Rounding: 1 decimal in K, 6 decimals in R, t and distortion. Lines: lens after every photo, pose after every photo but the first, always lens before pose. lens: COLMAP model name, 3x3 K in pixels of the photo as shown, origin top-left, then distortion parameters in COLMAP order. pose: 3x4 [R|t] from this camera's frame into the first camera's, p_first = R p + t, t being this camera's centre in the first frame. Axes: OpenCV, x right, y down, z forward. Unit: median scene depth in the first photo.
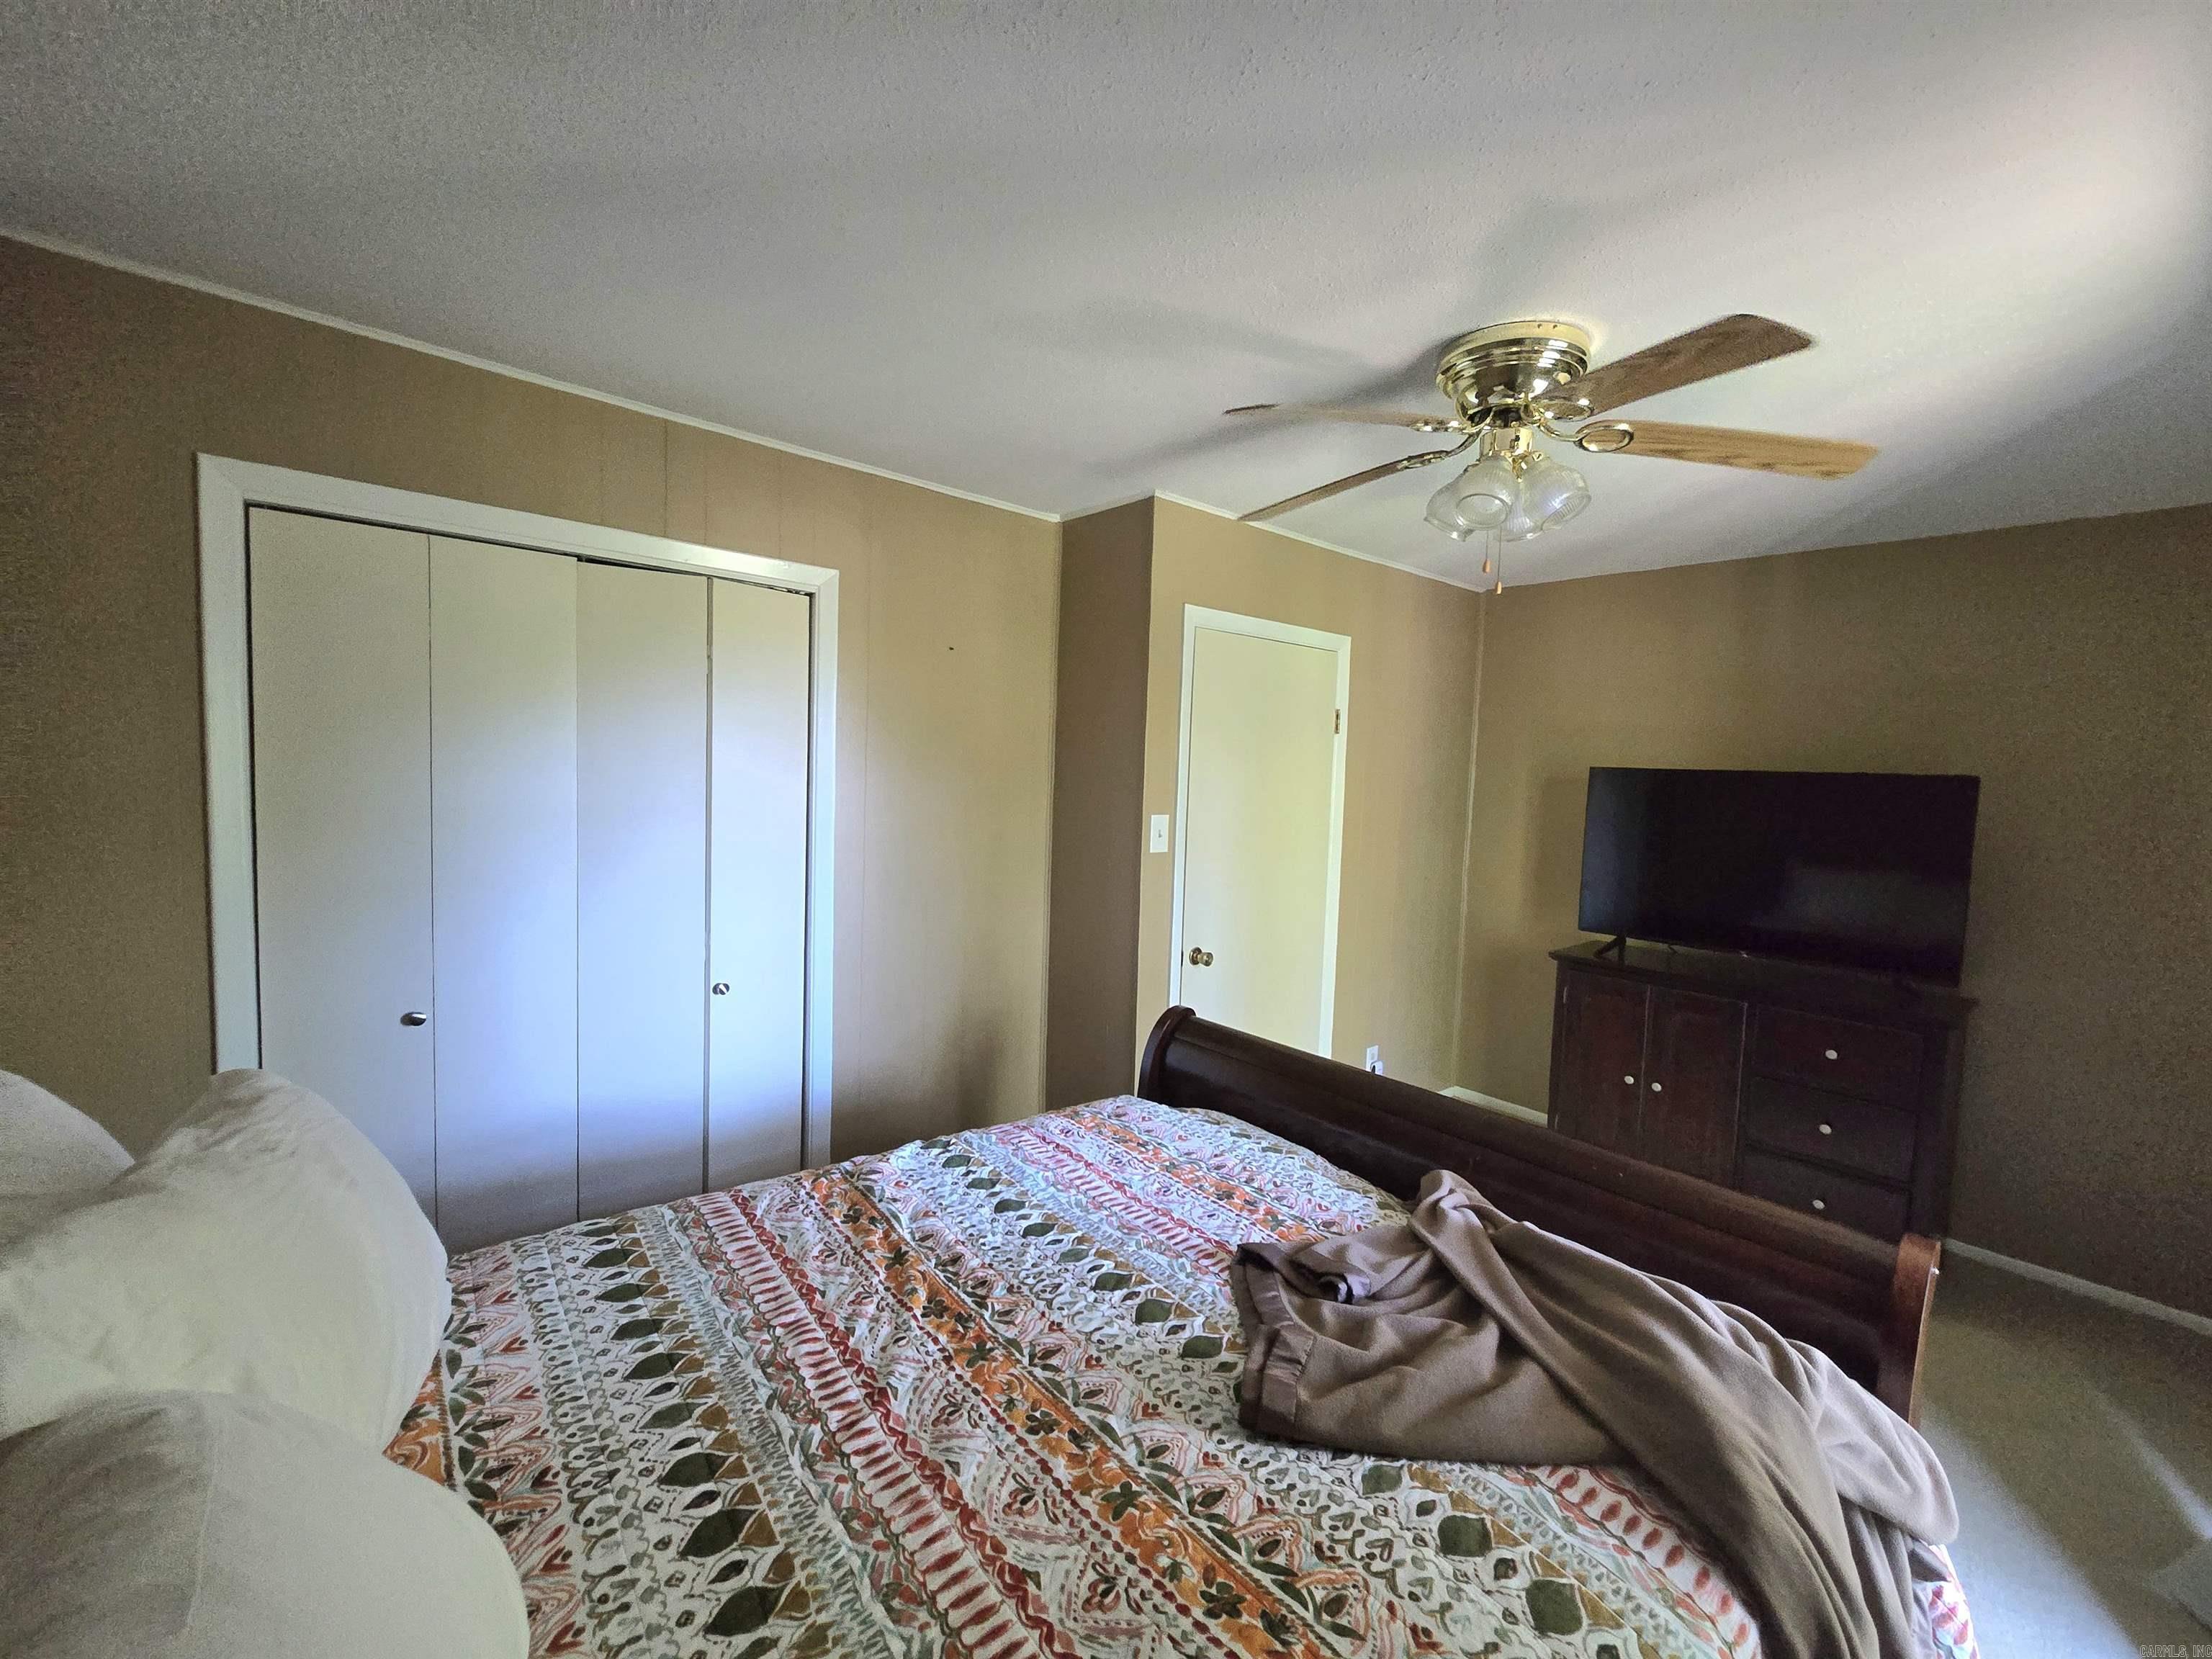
lens RADIAL K [[908.8, 0, 1106.2], [0, 908.8, 822.7], [0, 0, 1]] dist [-0.000201, -0.000449]
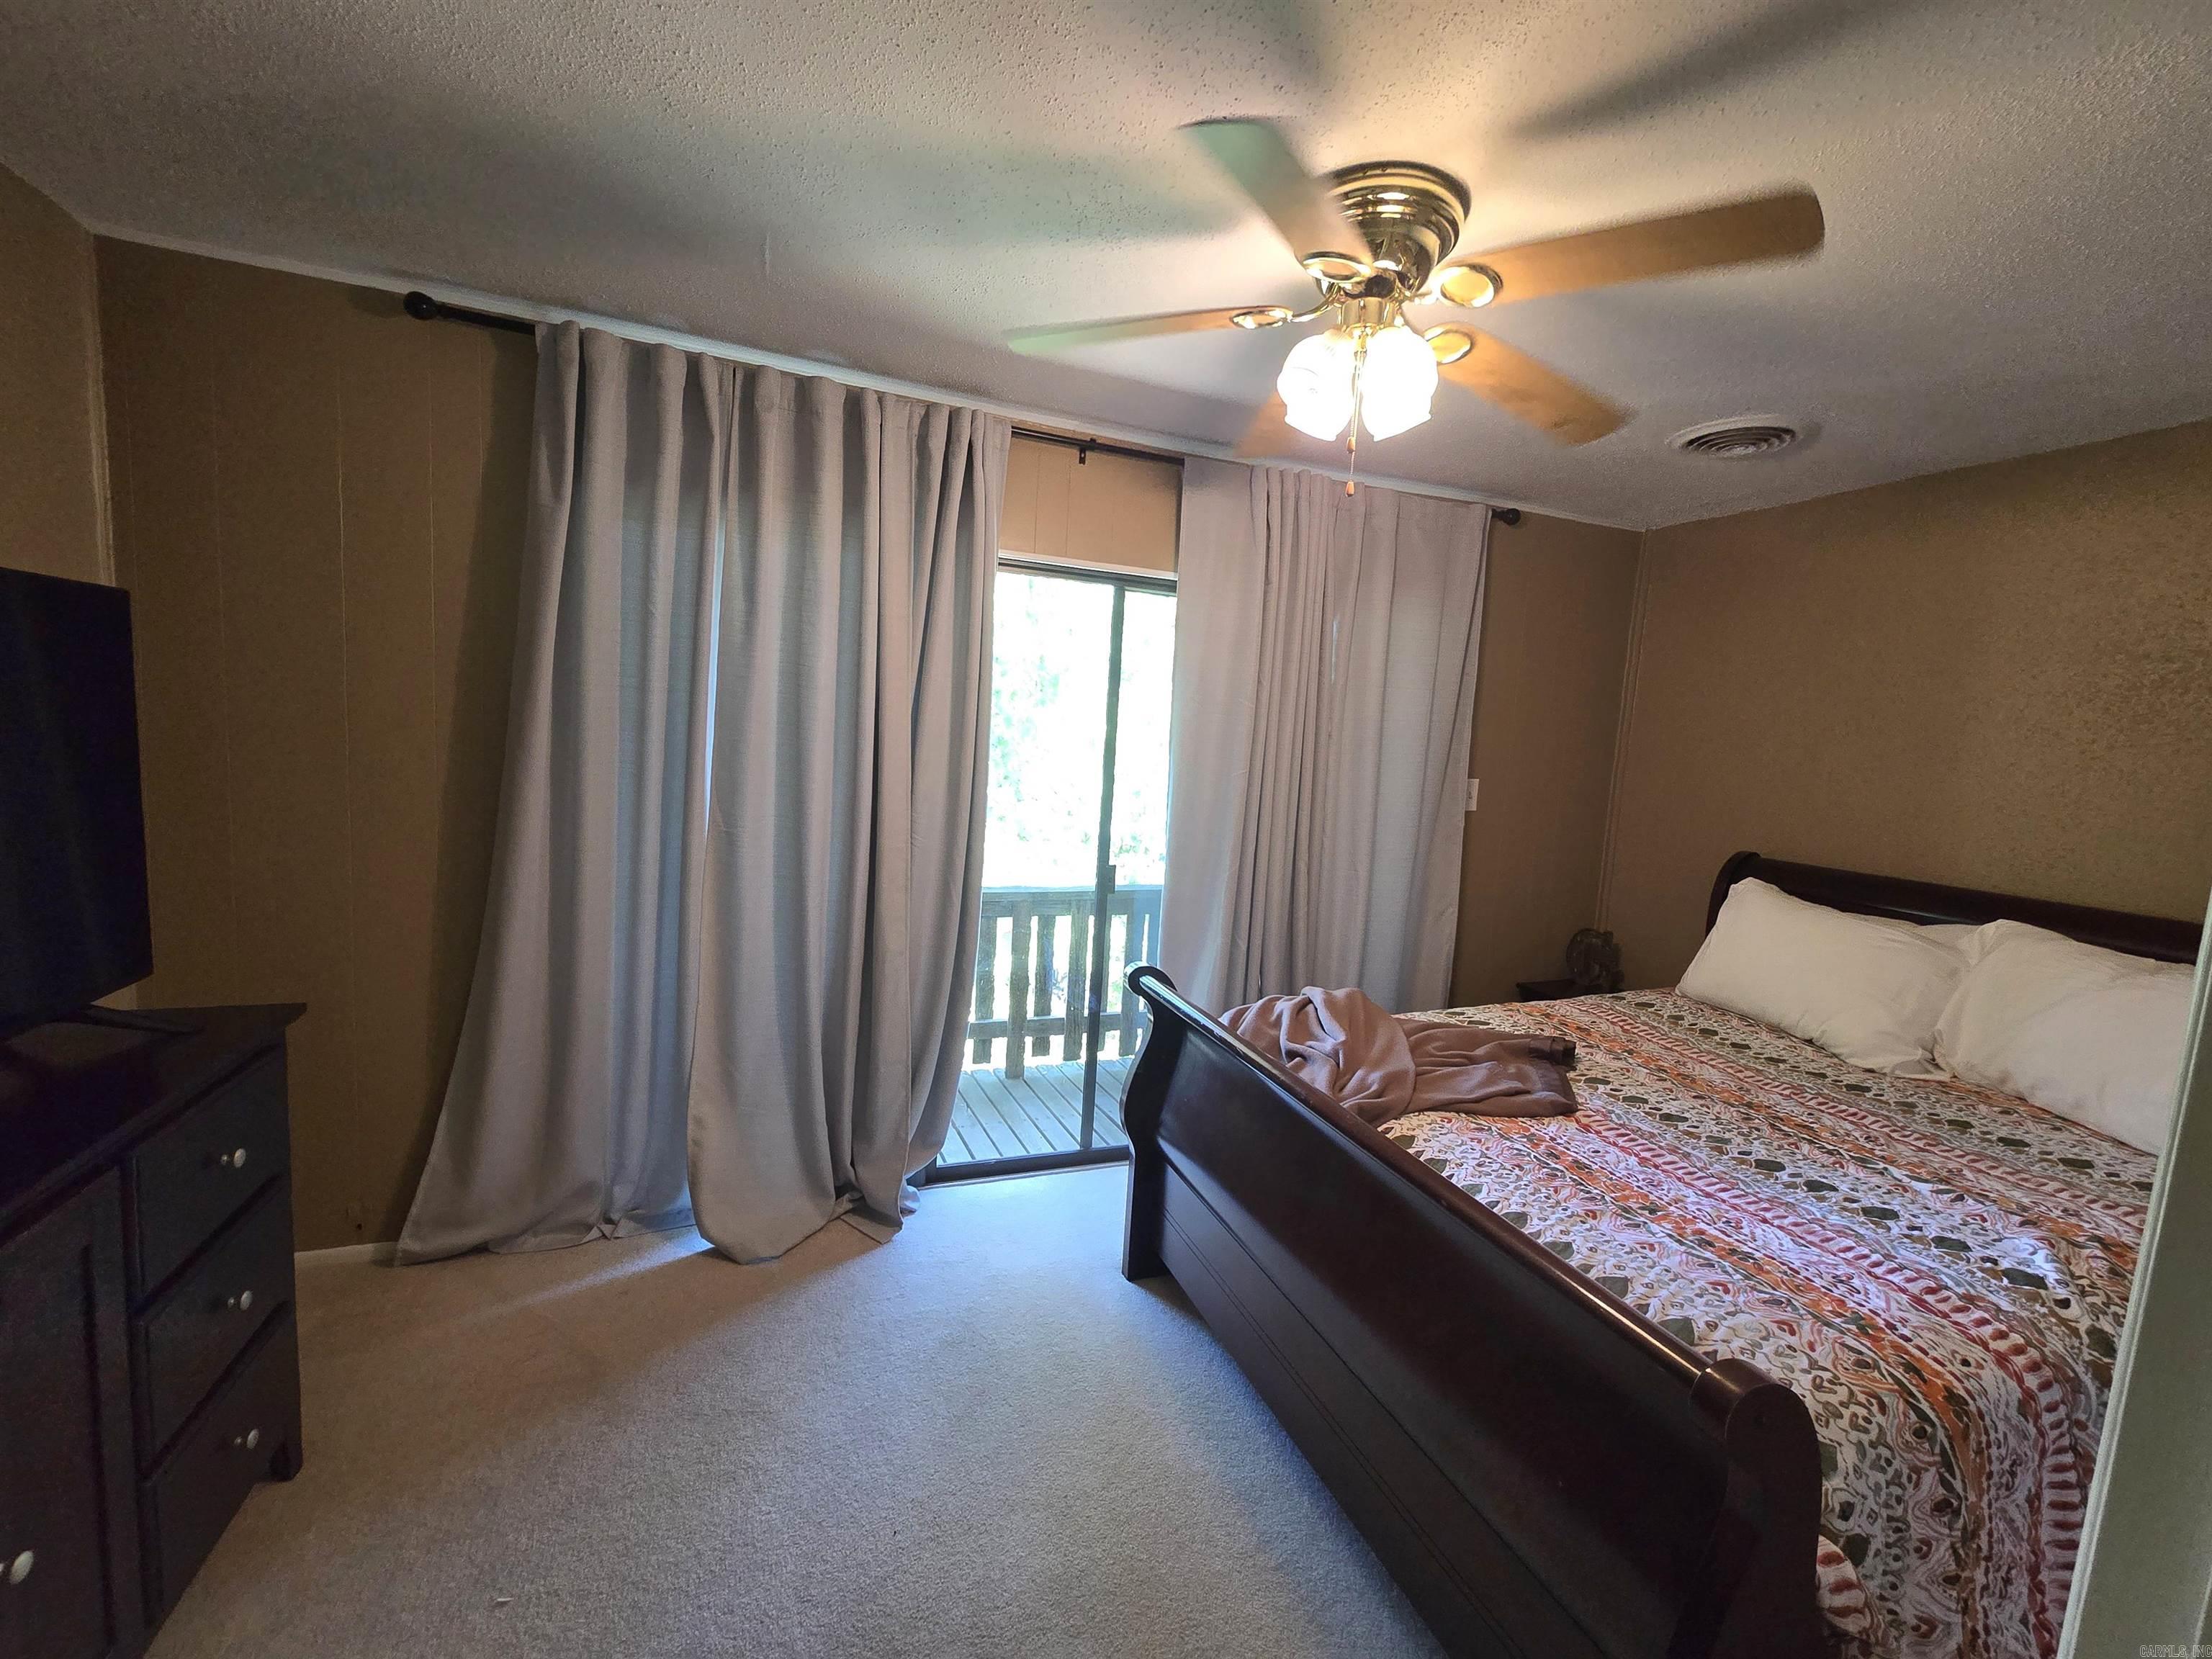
lens RADIAL K [[908.8, 0, 1106.2], [0, 908.8, 822.7], [0, 0, 1]] dist [-0.000201, -0.000449]
pose [[-0.936085, -0.010830, 0.351608, 0.360704], [0.009854, 0.998326, 0.056986, -0.024104], [-0.351637, 0.056808, -0.934411, 2.774895]]
